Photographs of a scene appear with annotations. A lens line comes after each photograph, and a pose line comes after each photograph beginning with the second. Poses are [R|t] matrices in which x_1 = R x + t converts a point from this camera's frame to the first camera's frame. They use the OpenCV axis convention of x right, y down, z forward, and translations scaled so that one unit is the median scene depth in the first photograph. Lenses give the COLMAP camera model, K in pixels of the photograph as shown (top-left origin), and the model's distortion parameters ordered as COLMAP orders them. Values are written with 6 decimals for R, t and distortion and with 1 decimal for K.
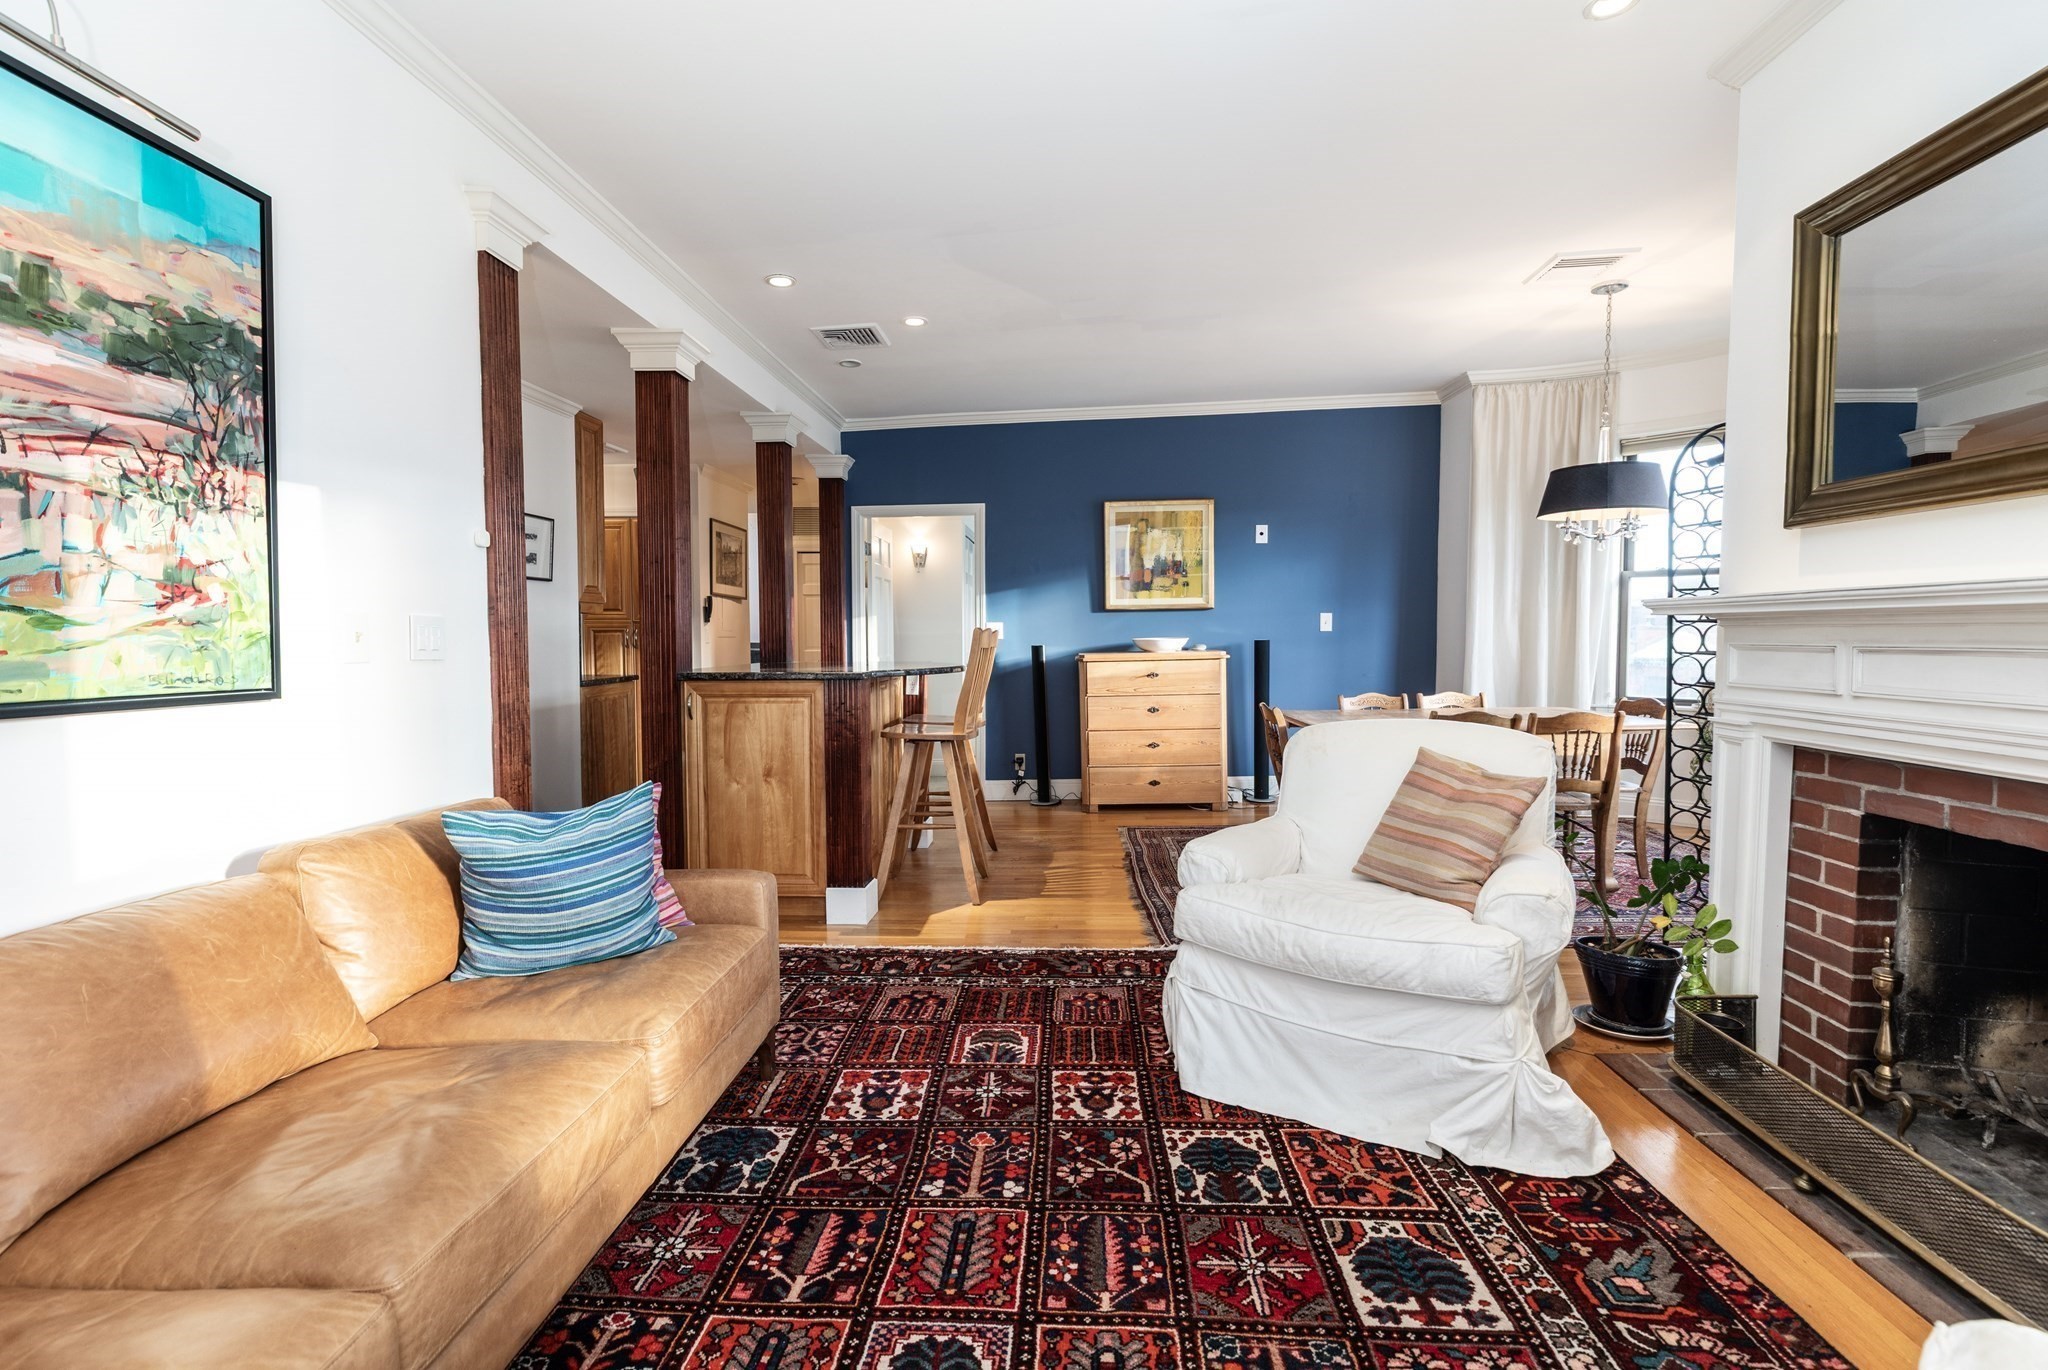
lens RADIAL K [[946.5, 0, 986.2], [0, 946.5, 677.5], [0, 0, 1]] dist [0.008125, -0.000928]
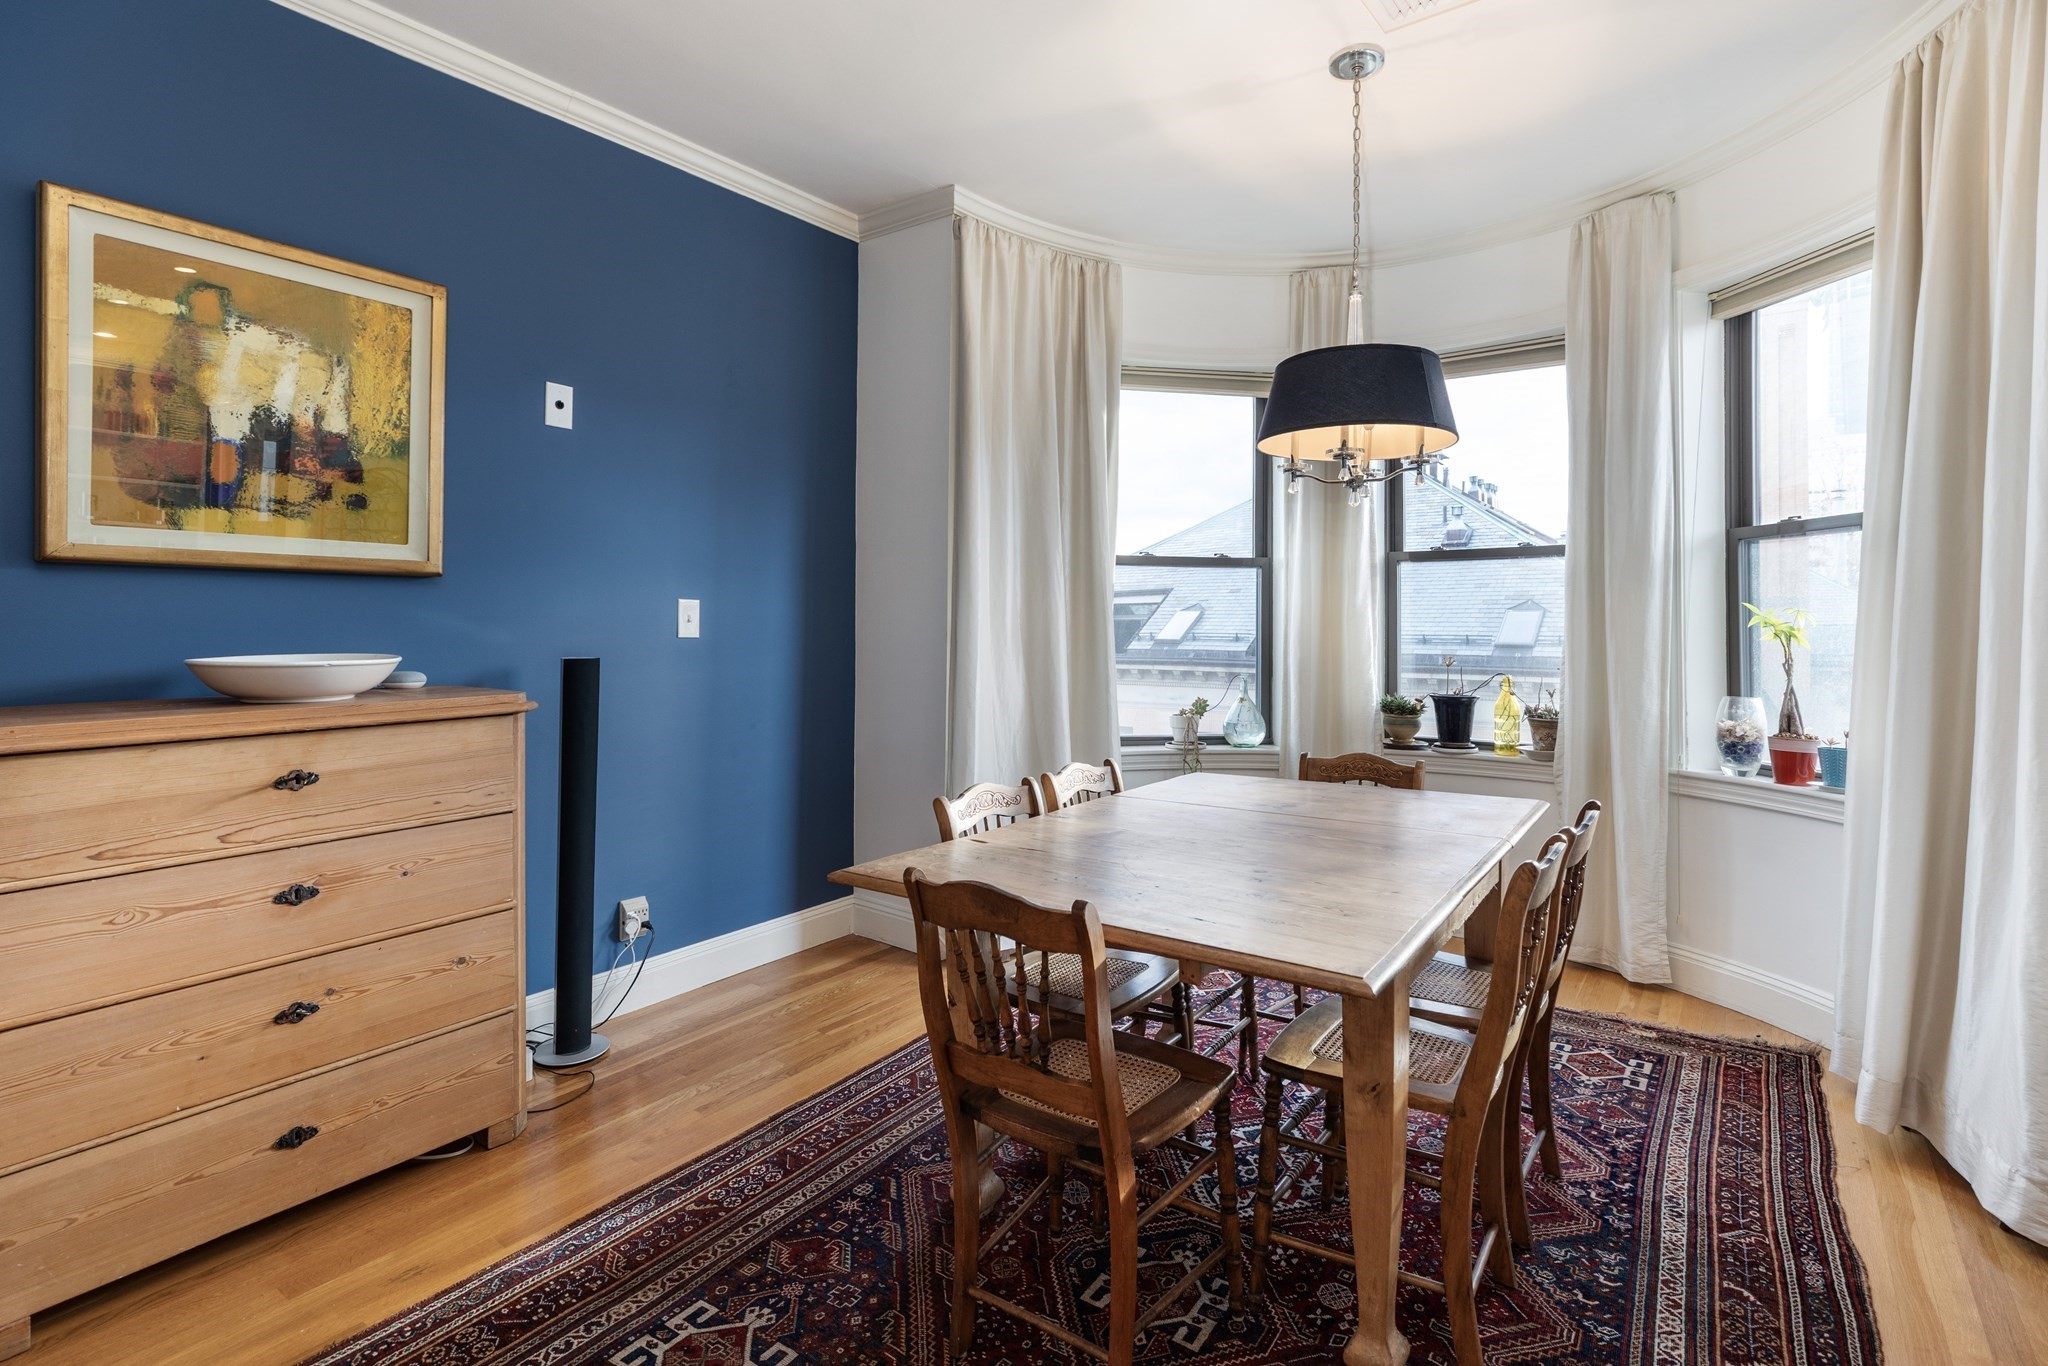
lens RADIAL K [[1007.5, 0, 1047.0], [0, 1007.5, 621.1], [0, 0, 1]] dist [0.006871, -0.000989]
pose [[0.511188, 0.020690, 0.859220, 0.021374], [0.031121, 0.998609, -0.042562, -0.035054], [-0.858905, 0.048497, 0.509833, 0.688709]]
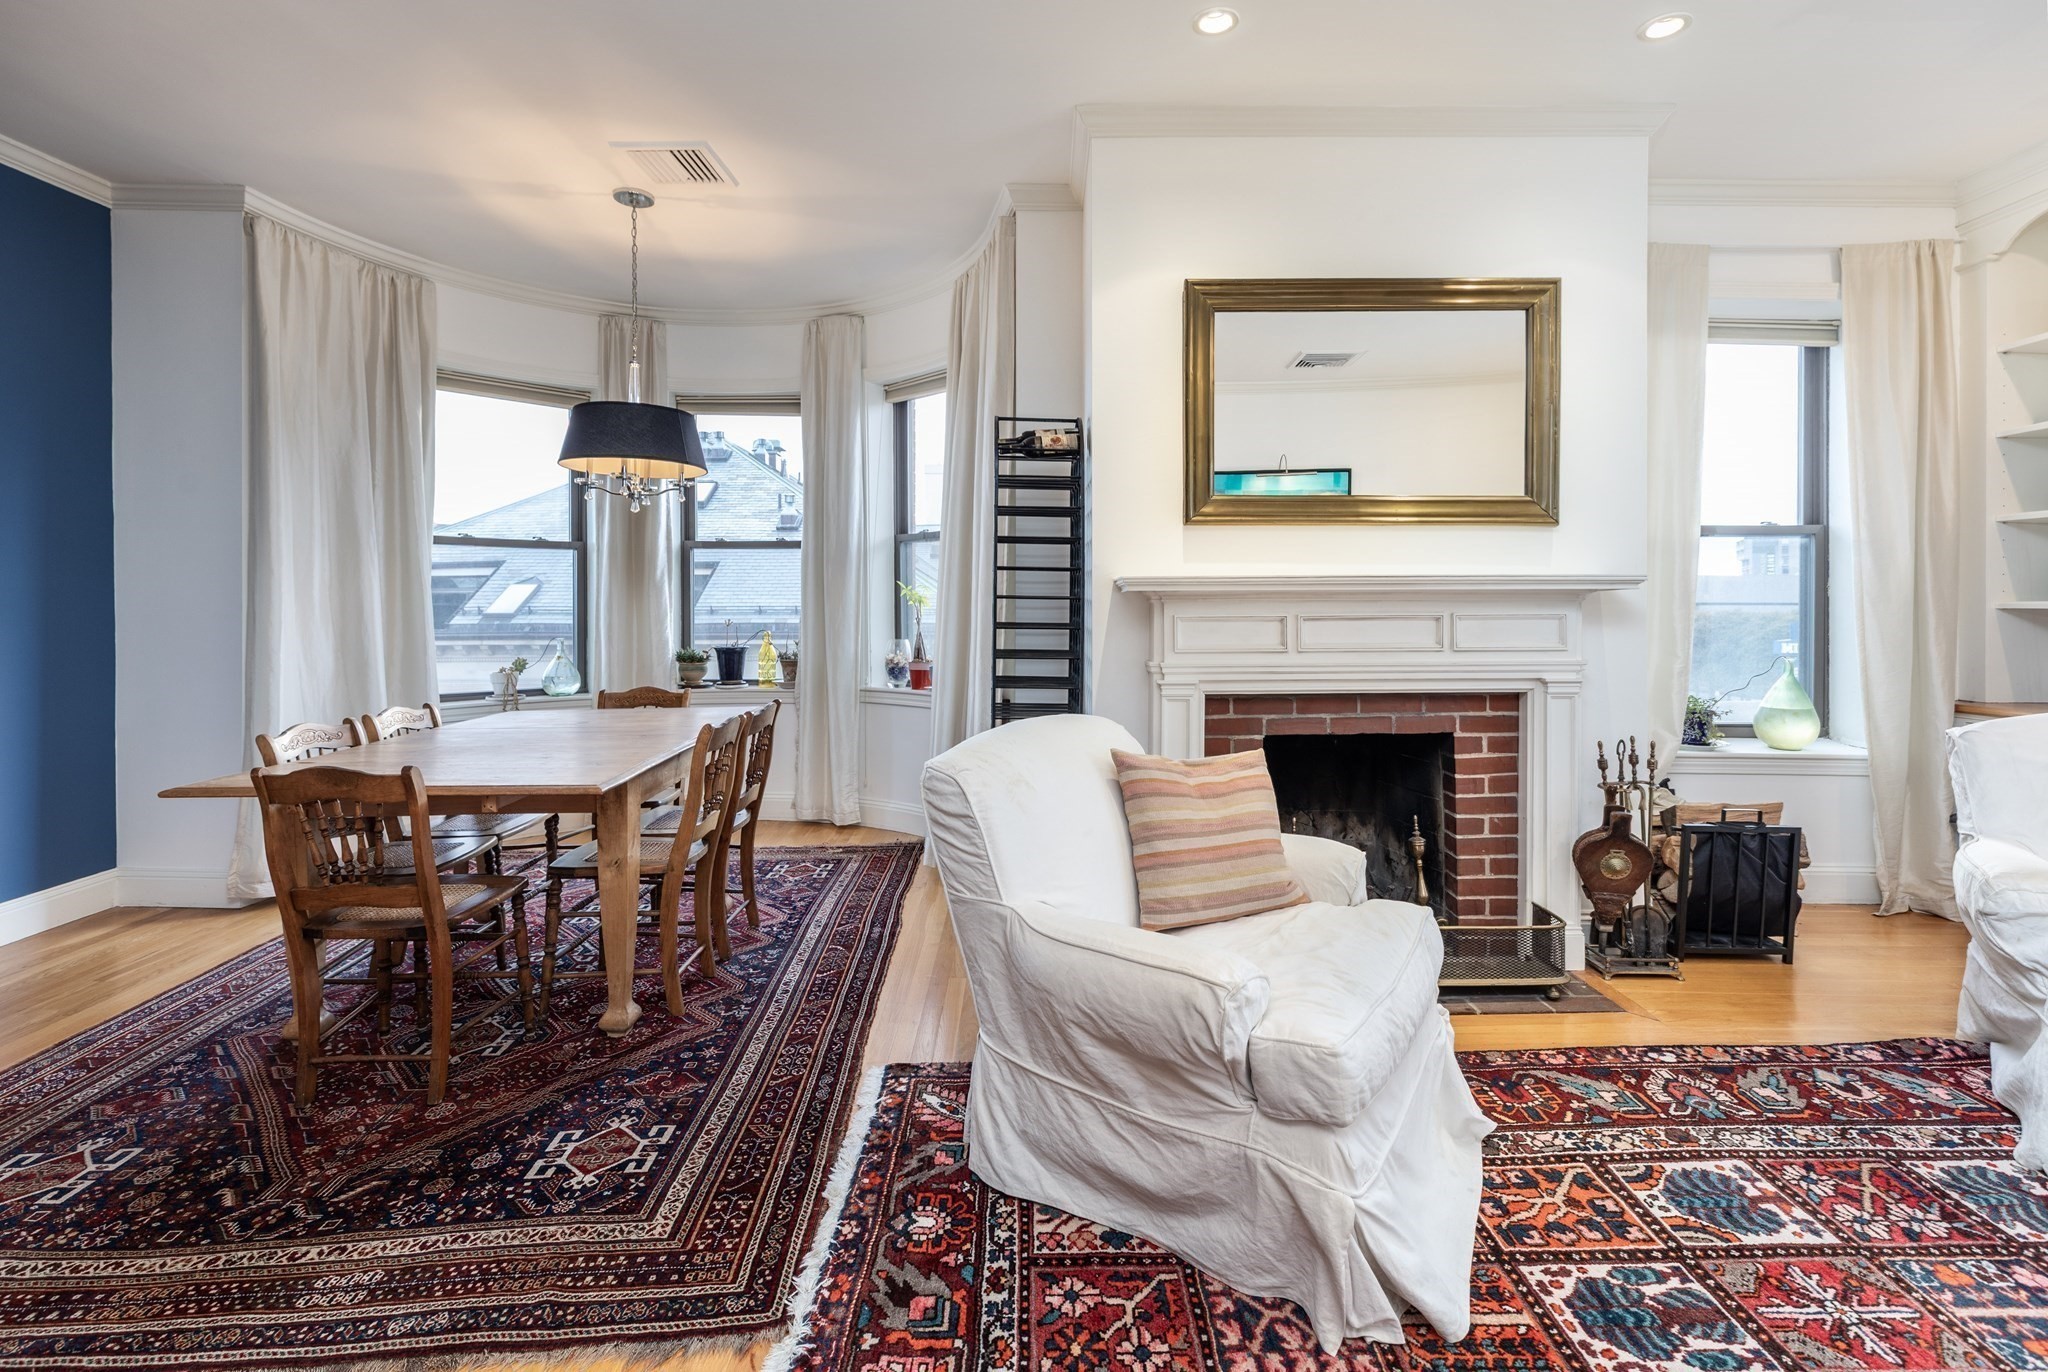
lens RADIAL K [[946.5, 0, 1072.0], [0, 946.5, 607.2], [0, 0, 1]] dist [0.008125, -0.000928]
pose [[-0.122181, 0.007183, 0.992482, -0.172314], [0.052436, 0.998624, -0.000772, -0.024430], [-0.991122, 0.051948, -0.122390, 0.590262]]
